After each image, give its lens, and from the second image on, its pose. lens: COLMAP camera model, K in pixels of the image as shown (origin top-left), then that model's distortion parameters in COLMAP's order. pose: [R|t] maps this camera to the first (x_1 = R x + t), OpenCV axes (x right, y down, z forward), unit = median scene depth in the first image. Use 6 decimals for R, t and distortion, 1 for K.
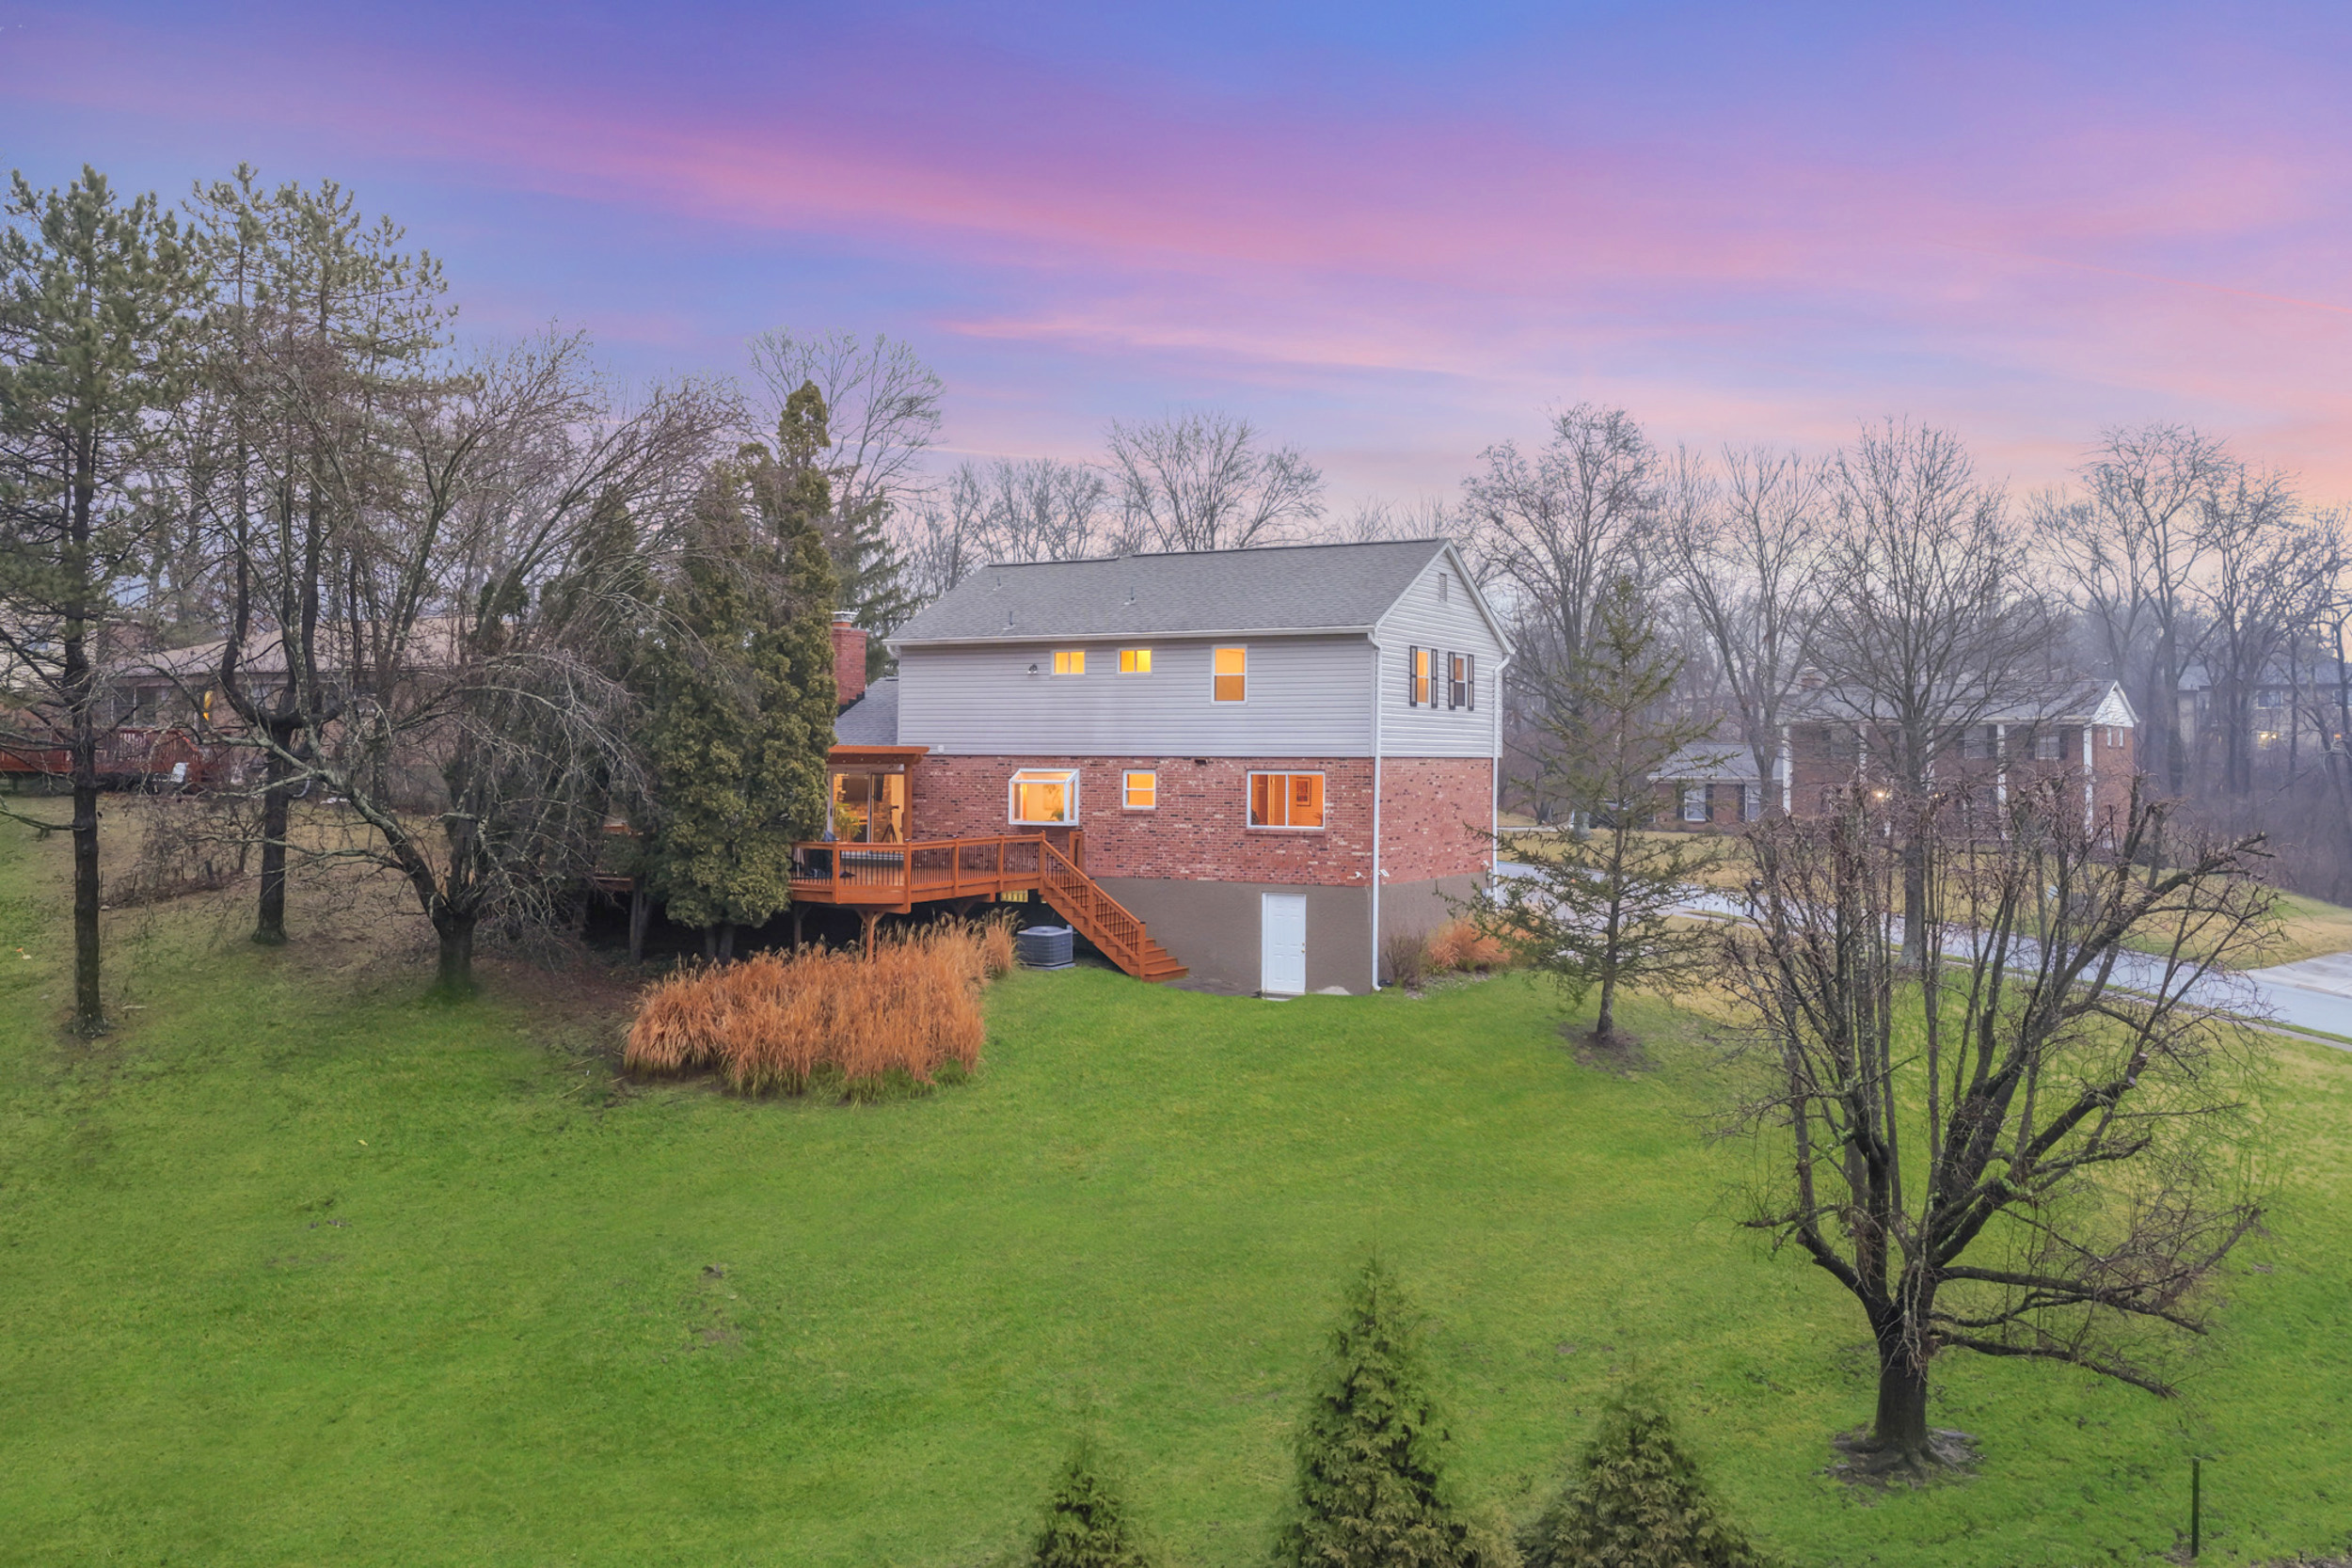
lens RADIAL K [[1931.5, 0, 1181.8], [0, 1931.5, 767.9], [0, 0, 1]] dist [-0.009443, 0.018630]
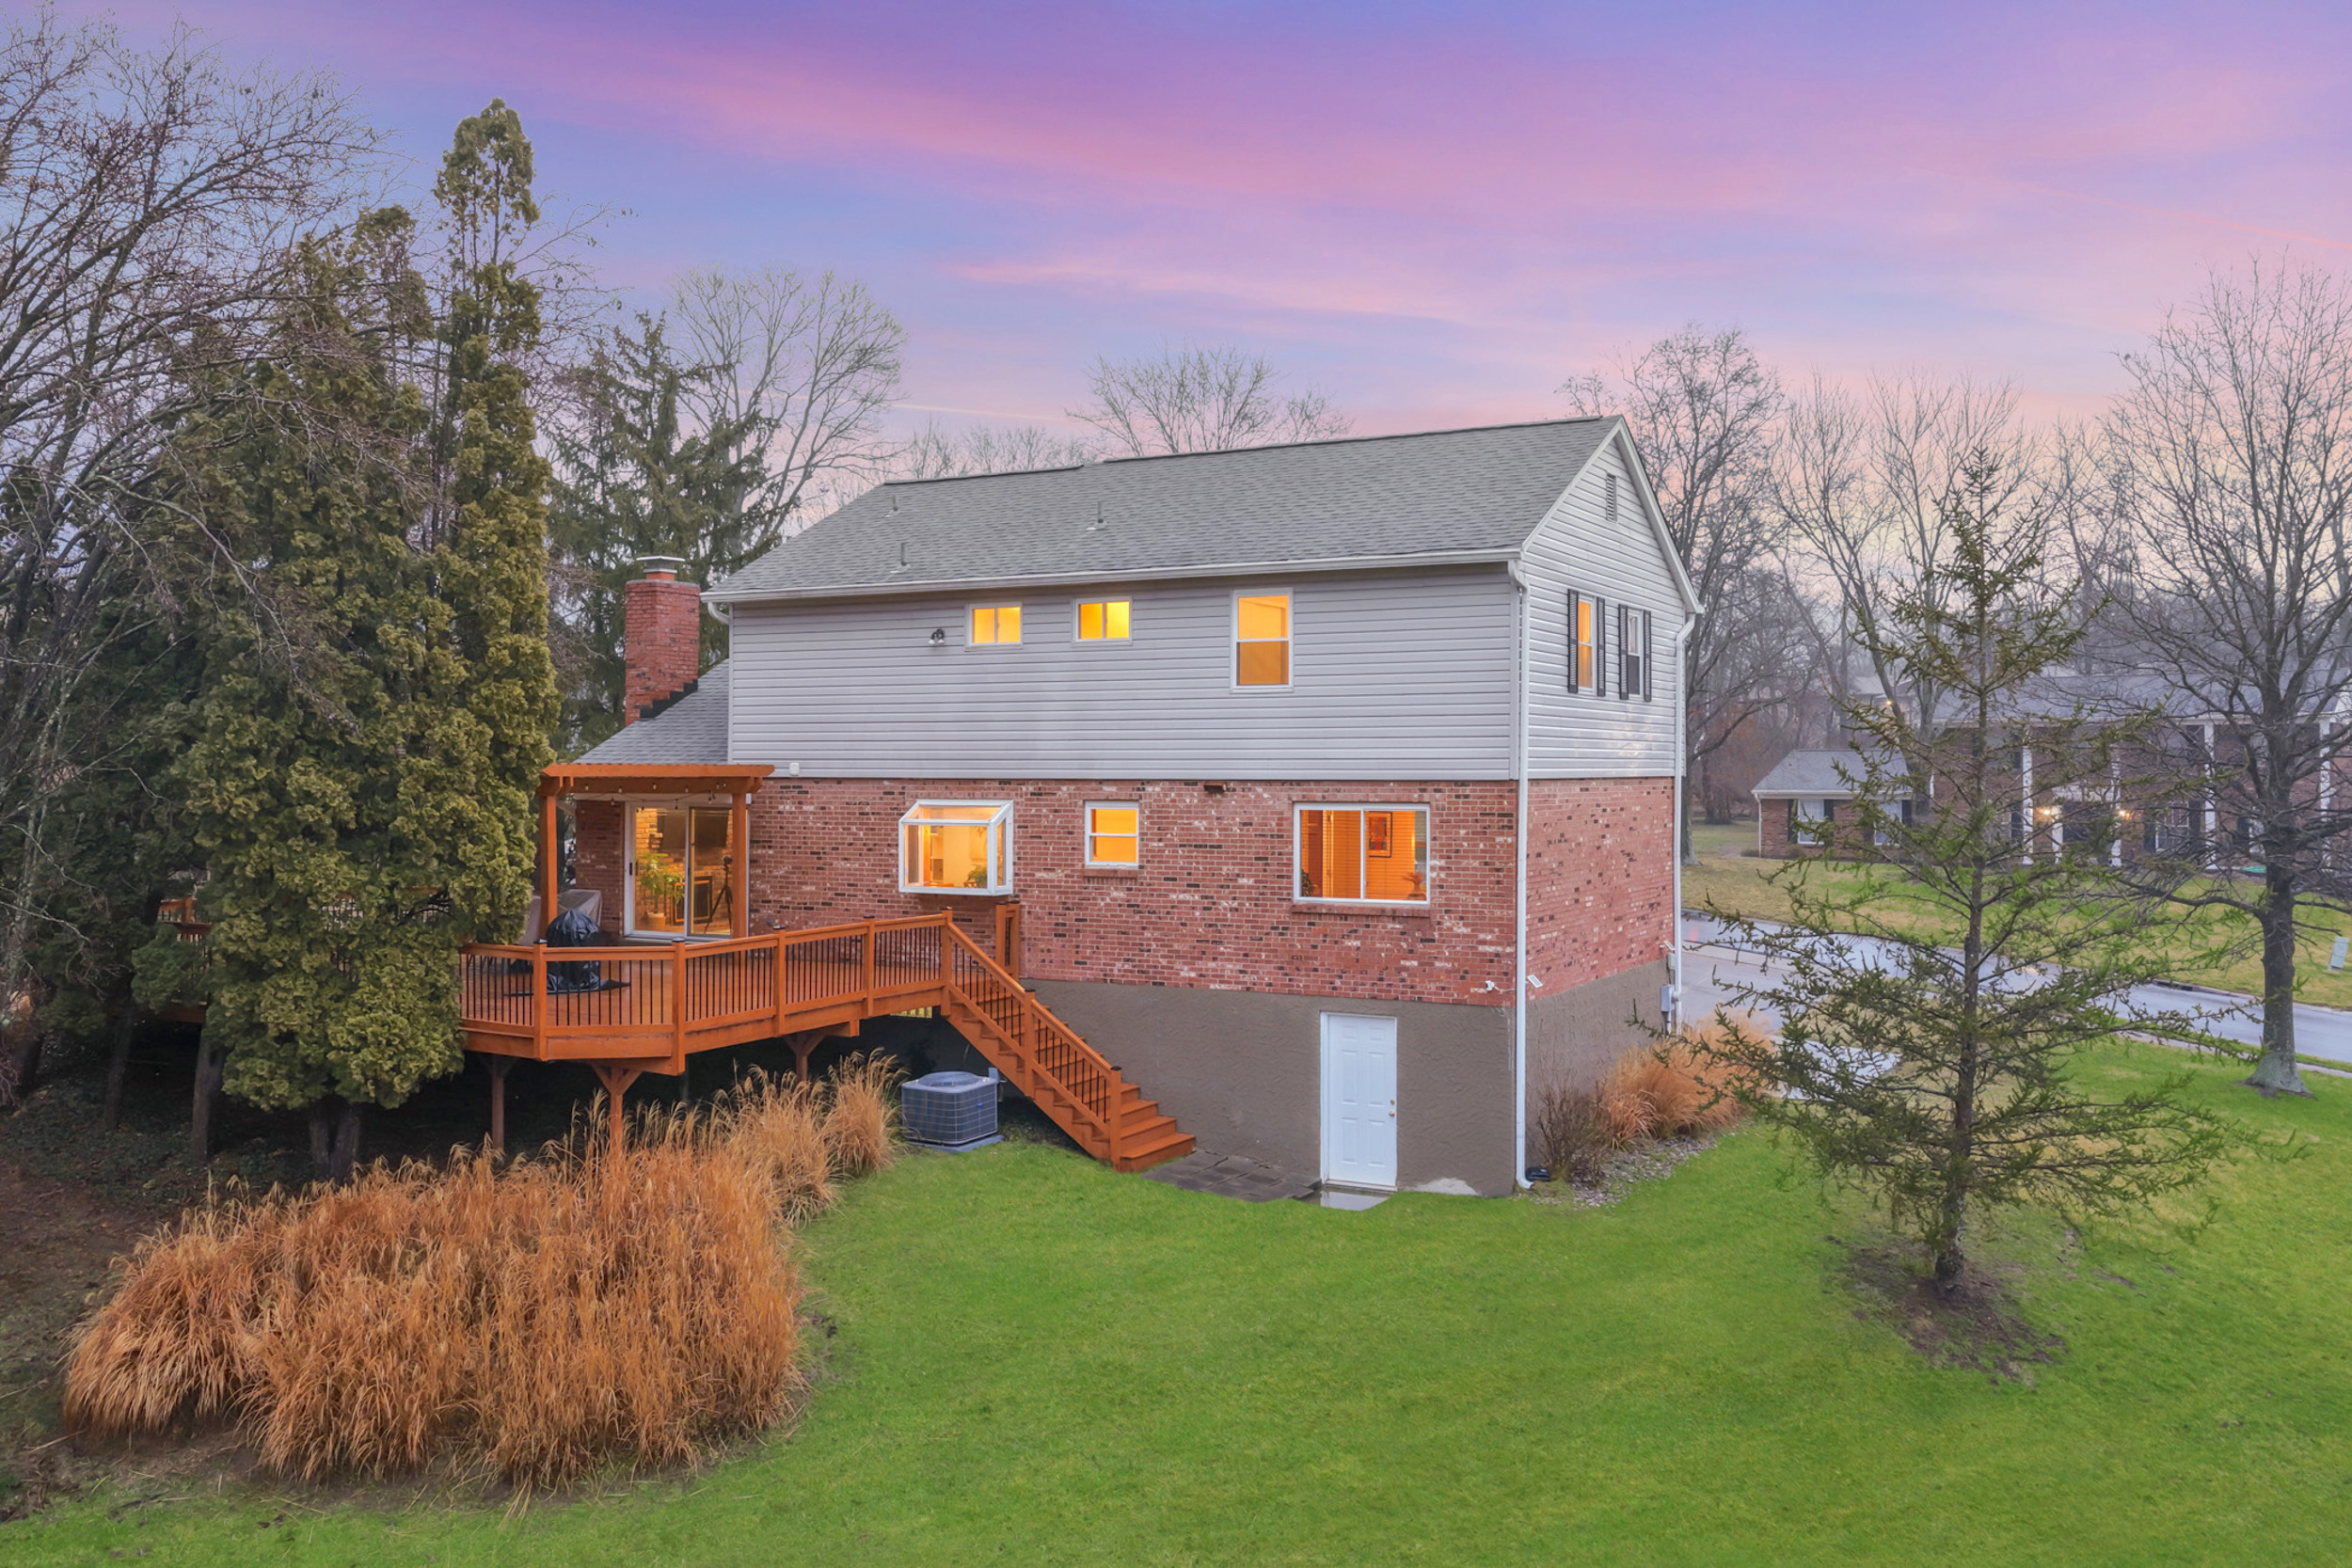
lens RADIAL K [[1931.5, 0, 1164.4], [0, 1931.5, 791.7], [0, 0, 1]] dist [-0.009443, 0.018630]
pose [[0.999912, -0.005165, -0.012209, 0.001785], [0.005262, 0.999954, 0.007996, -0.007316], [0.012167, -0.008059, 0.999893, 0.421441]]
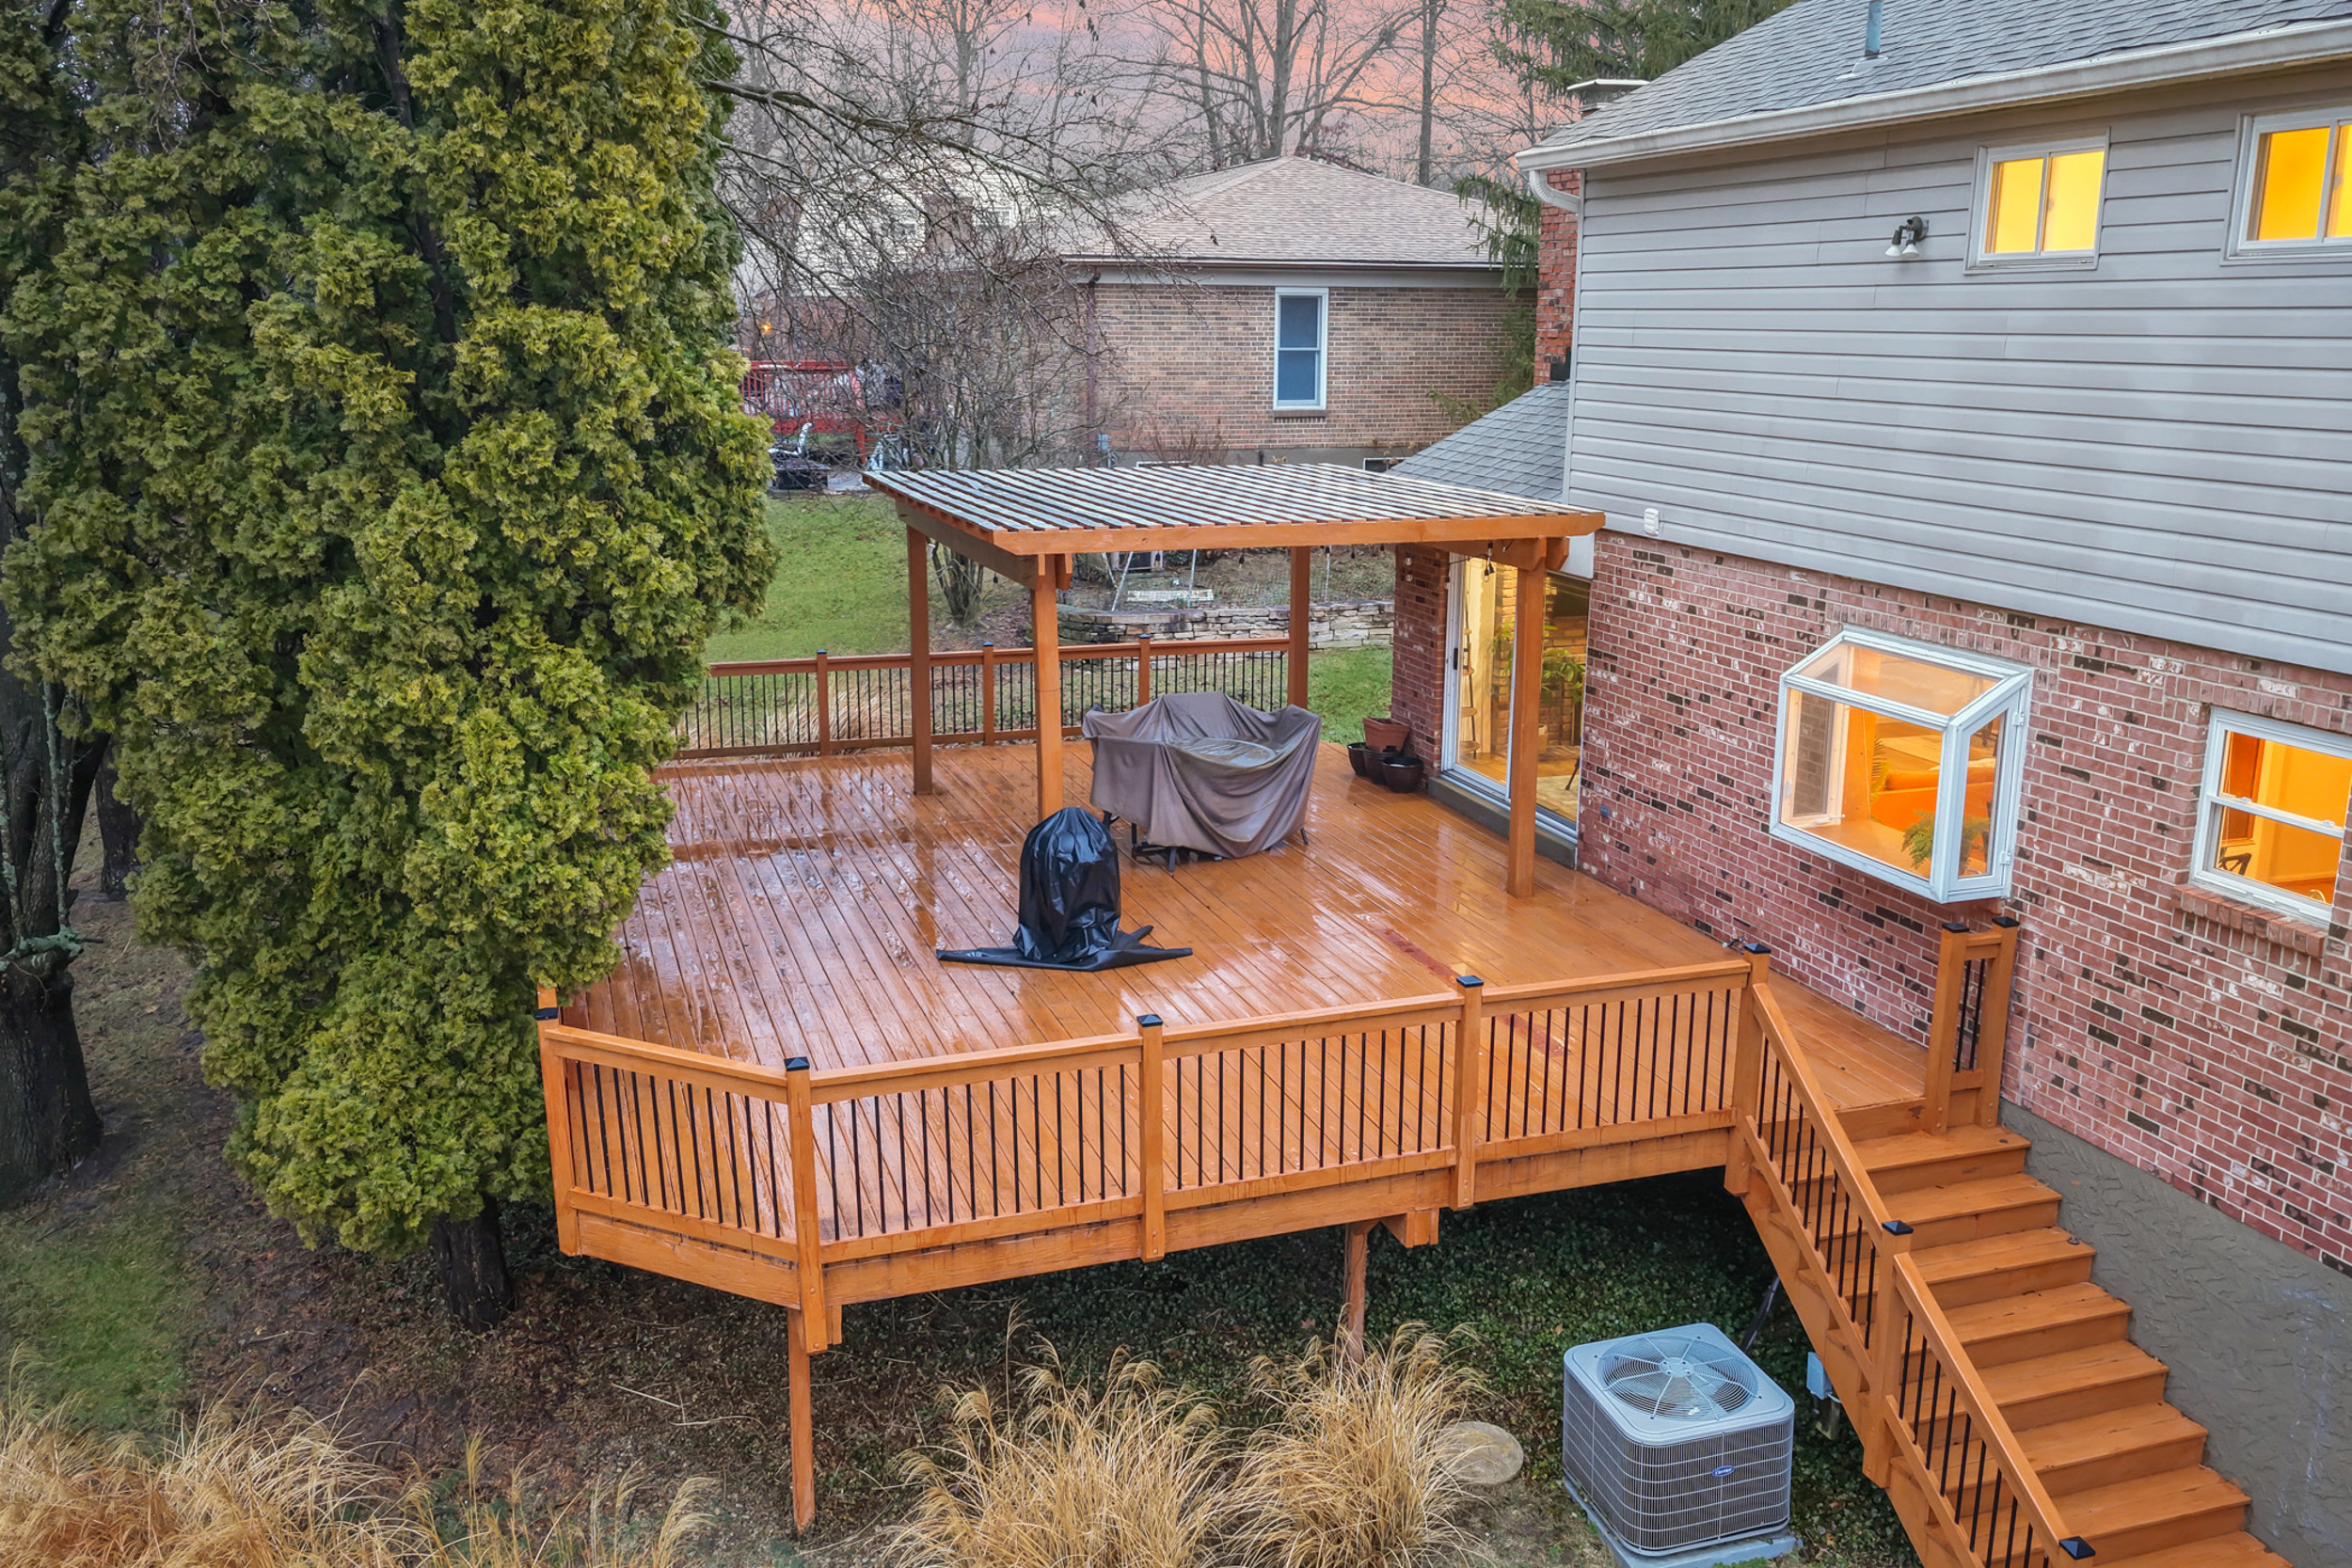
lens RADIAL K [[1931.5, 0, 1180.0], [0, 1931.5, 784.5], [0, 0, 1]] dist [-0.009443, 0.018630]
pose [[0.723189, 0.156337, -0.672723, 0.034617], [-0.000267, 0.974106, 0.226090, -0.041715], [0.690650, -0.163326, 0.704505, 0.807246]]
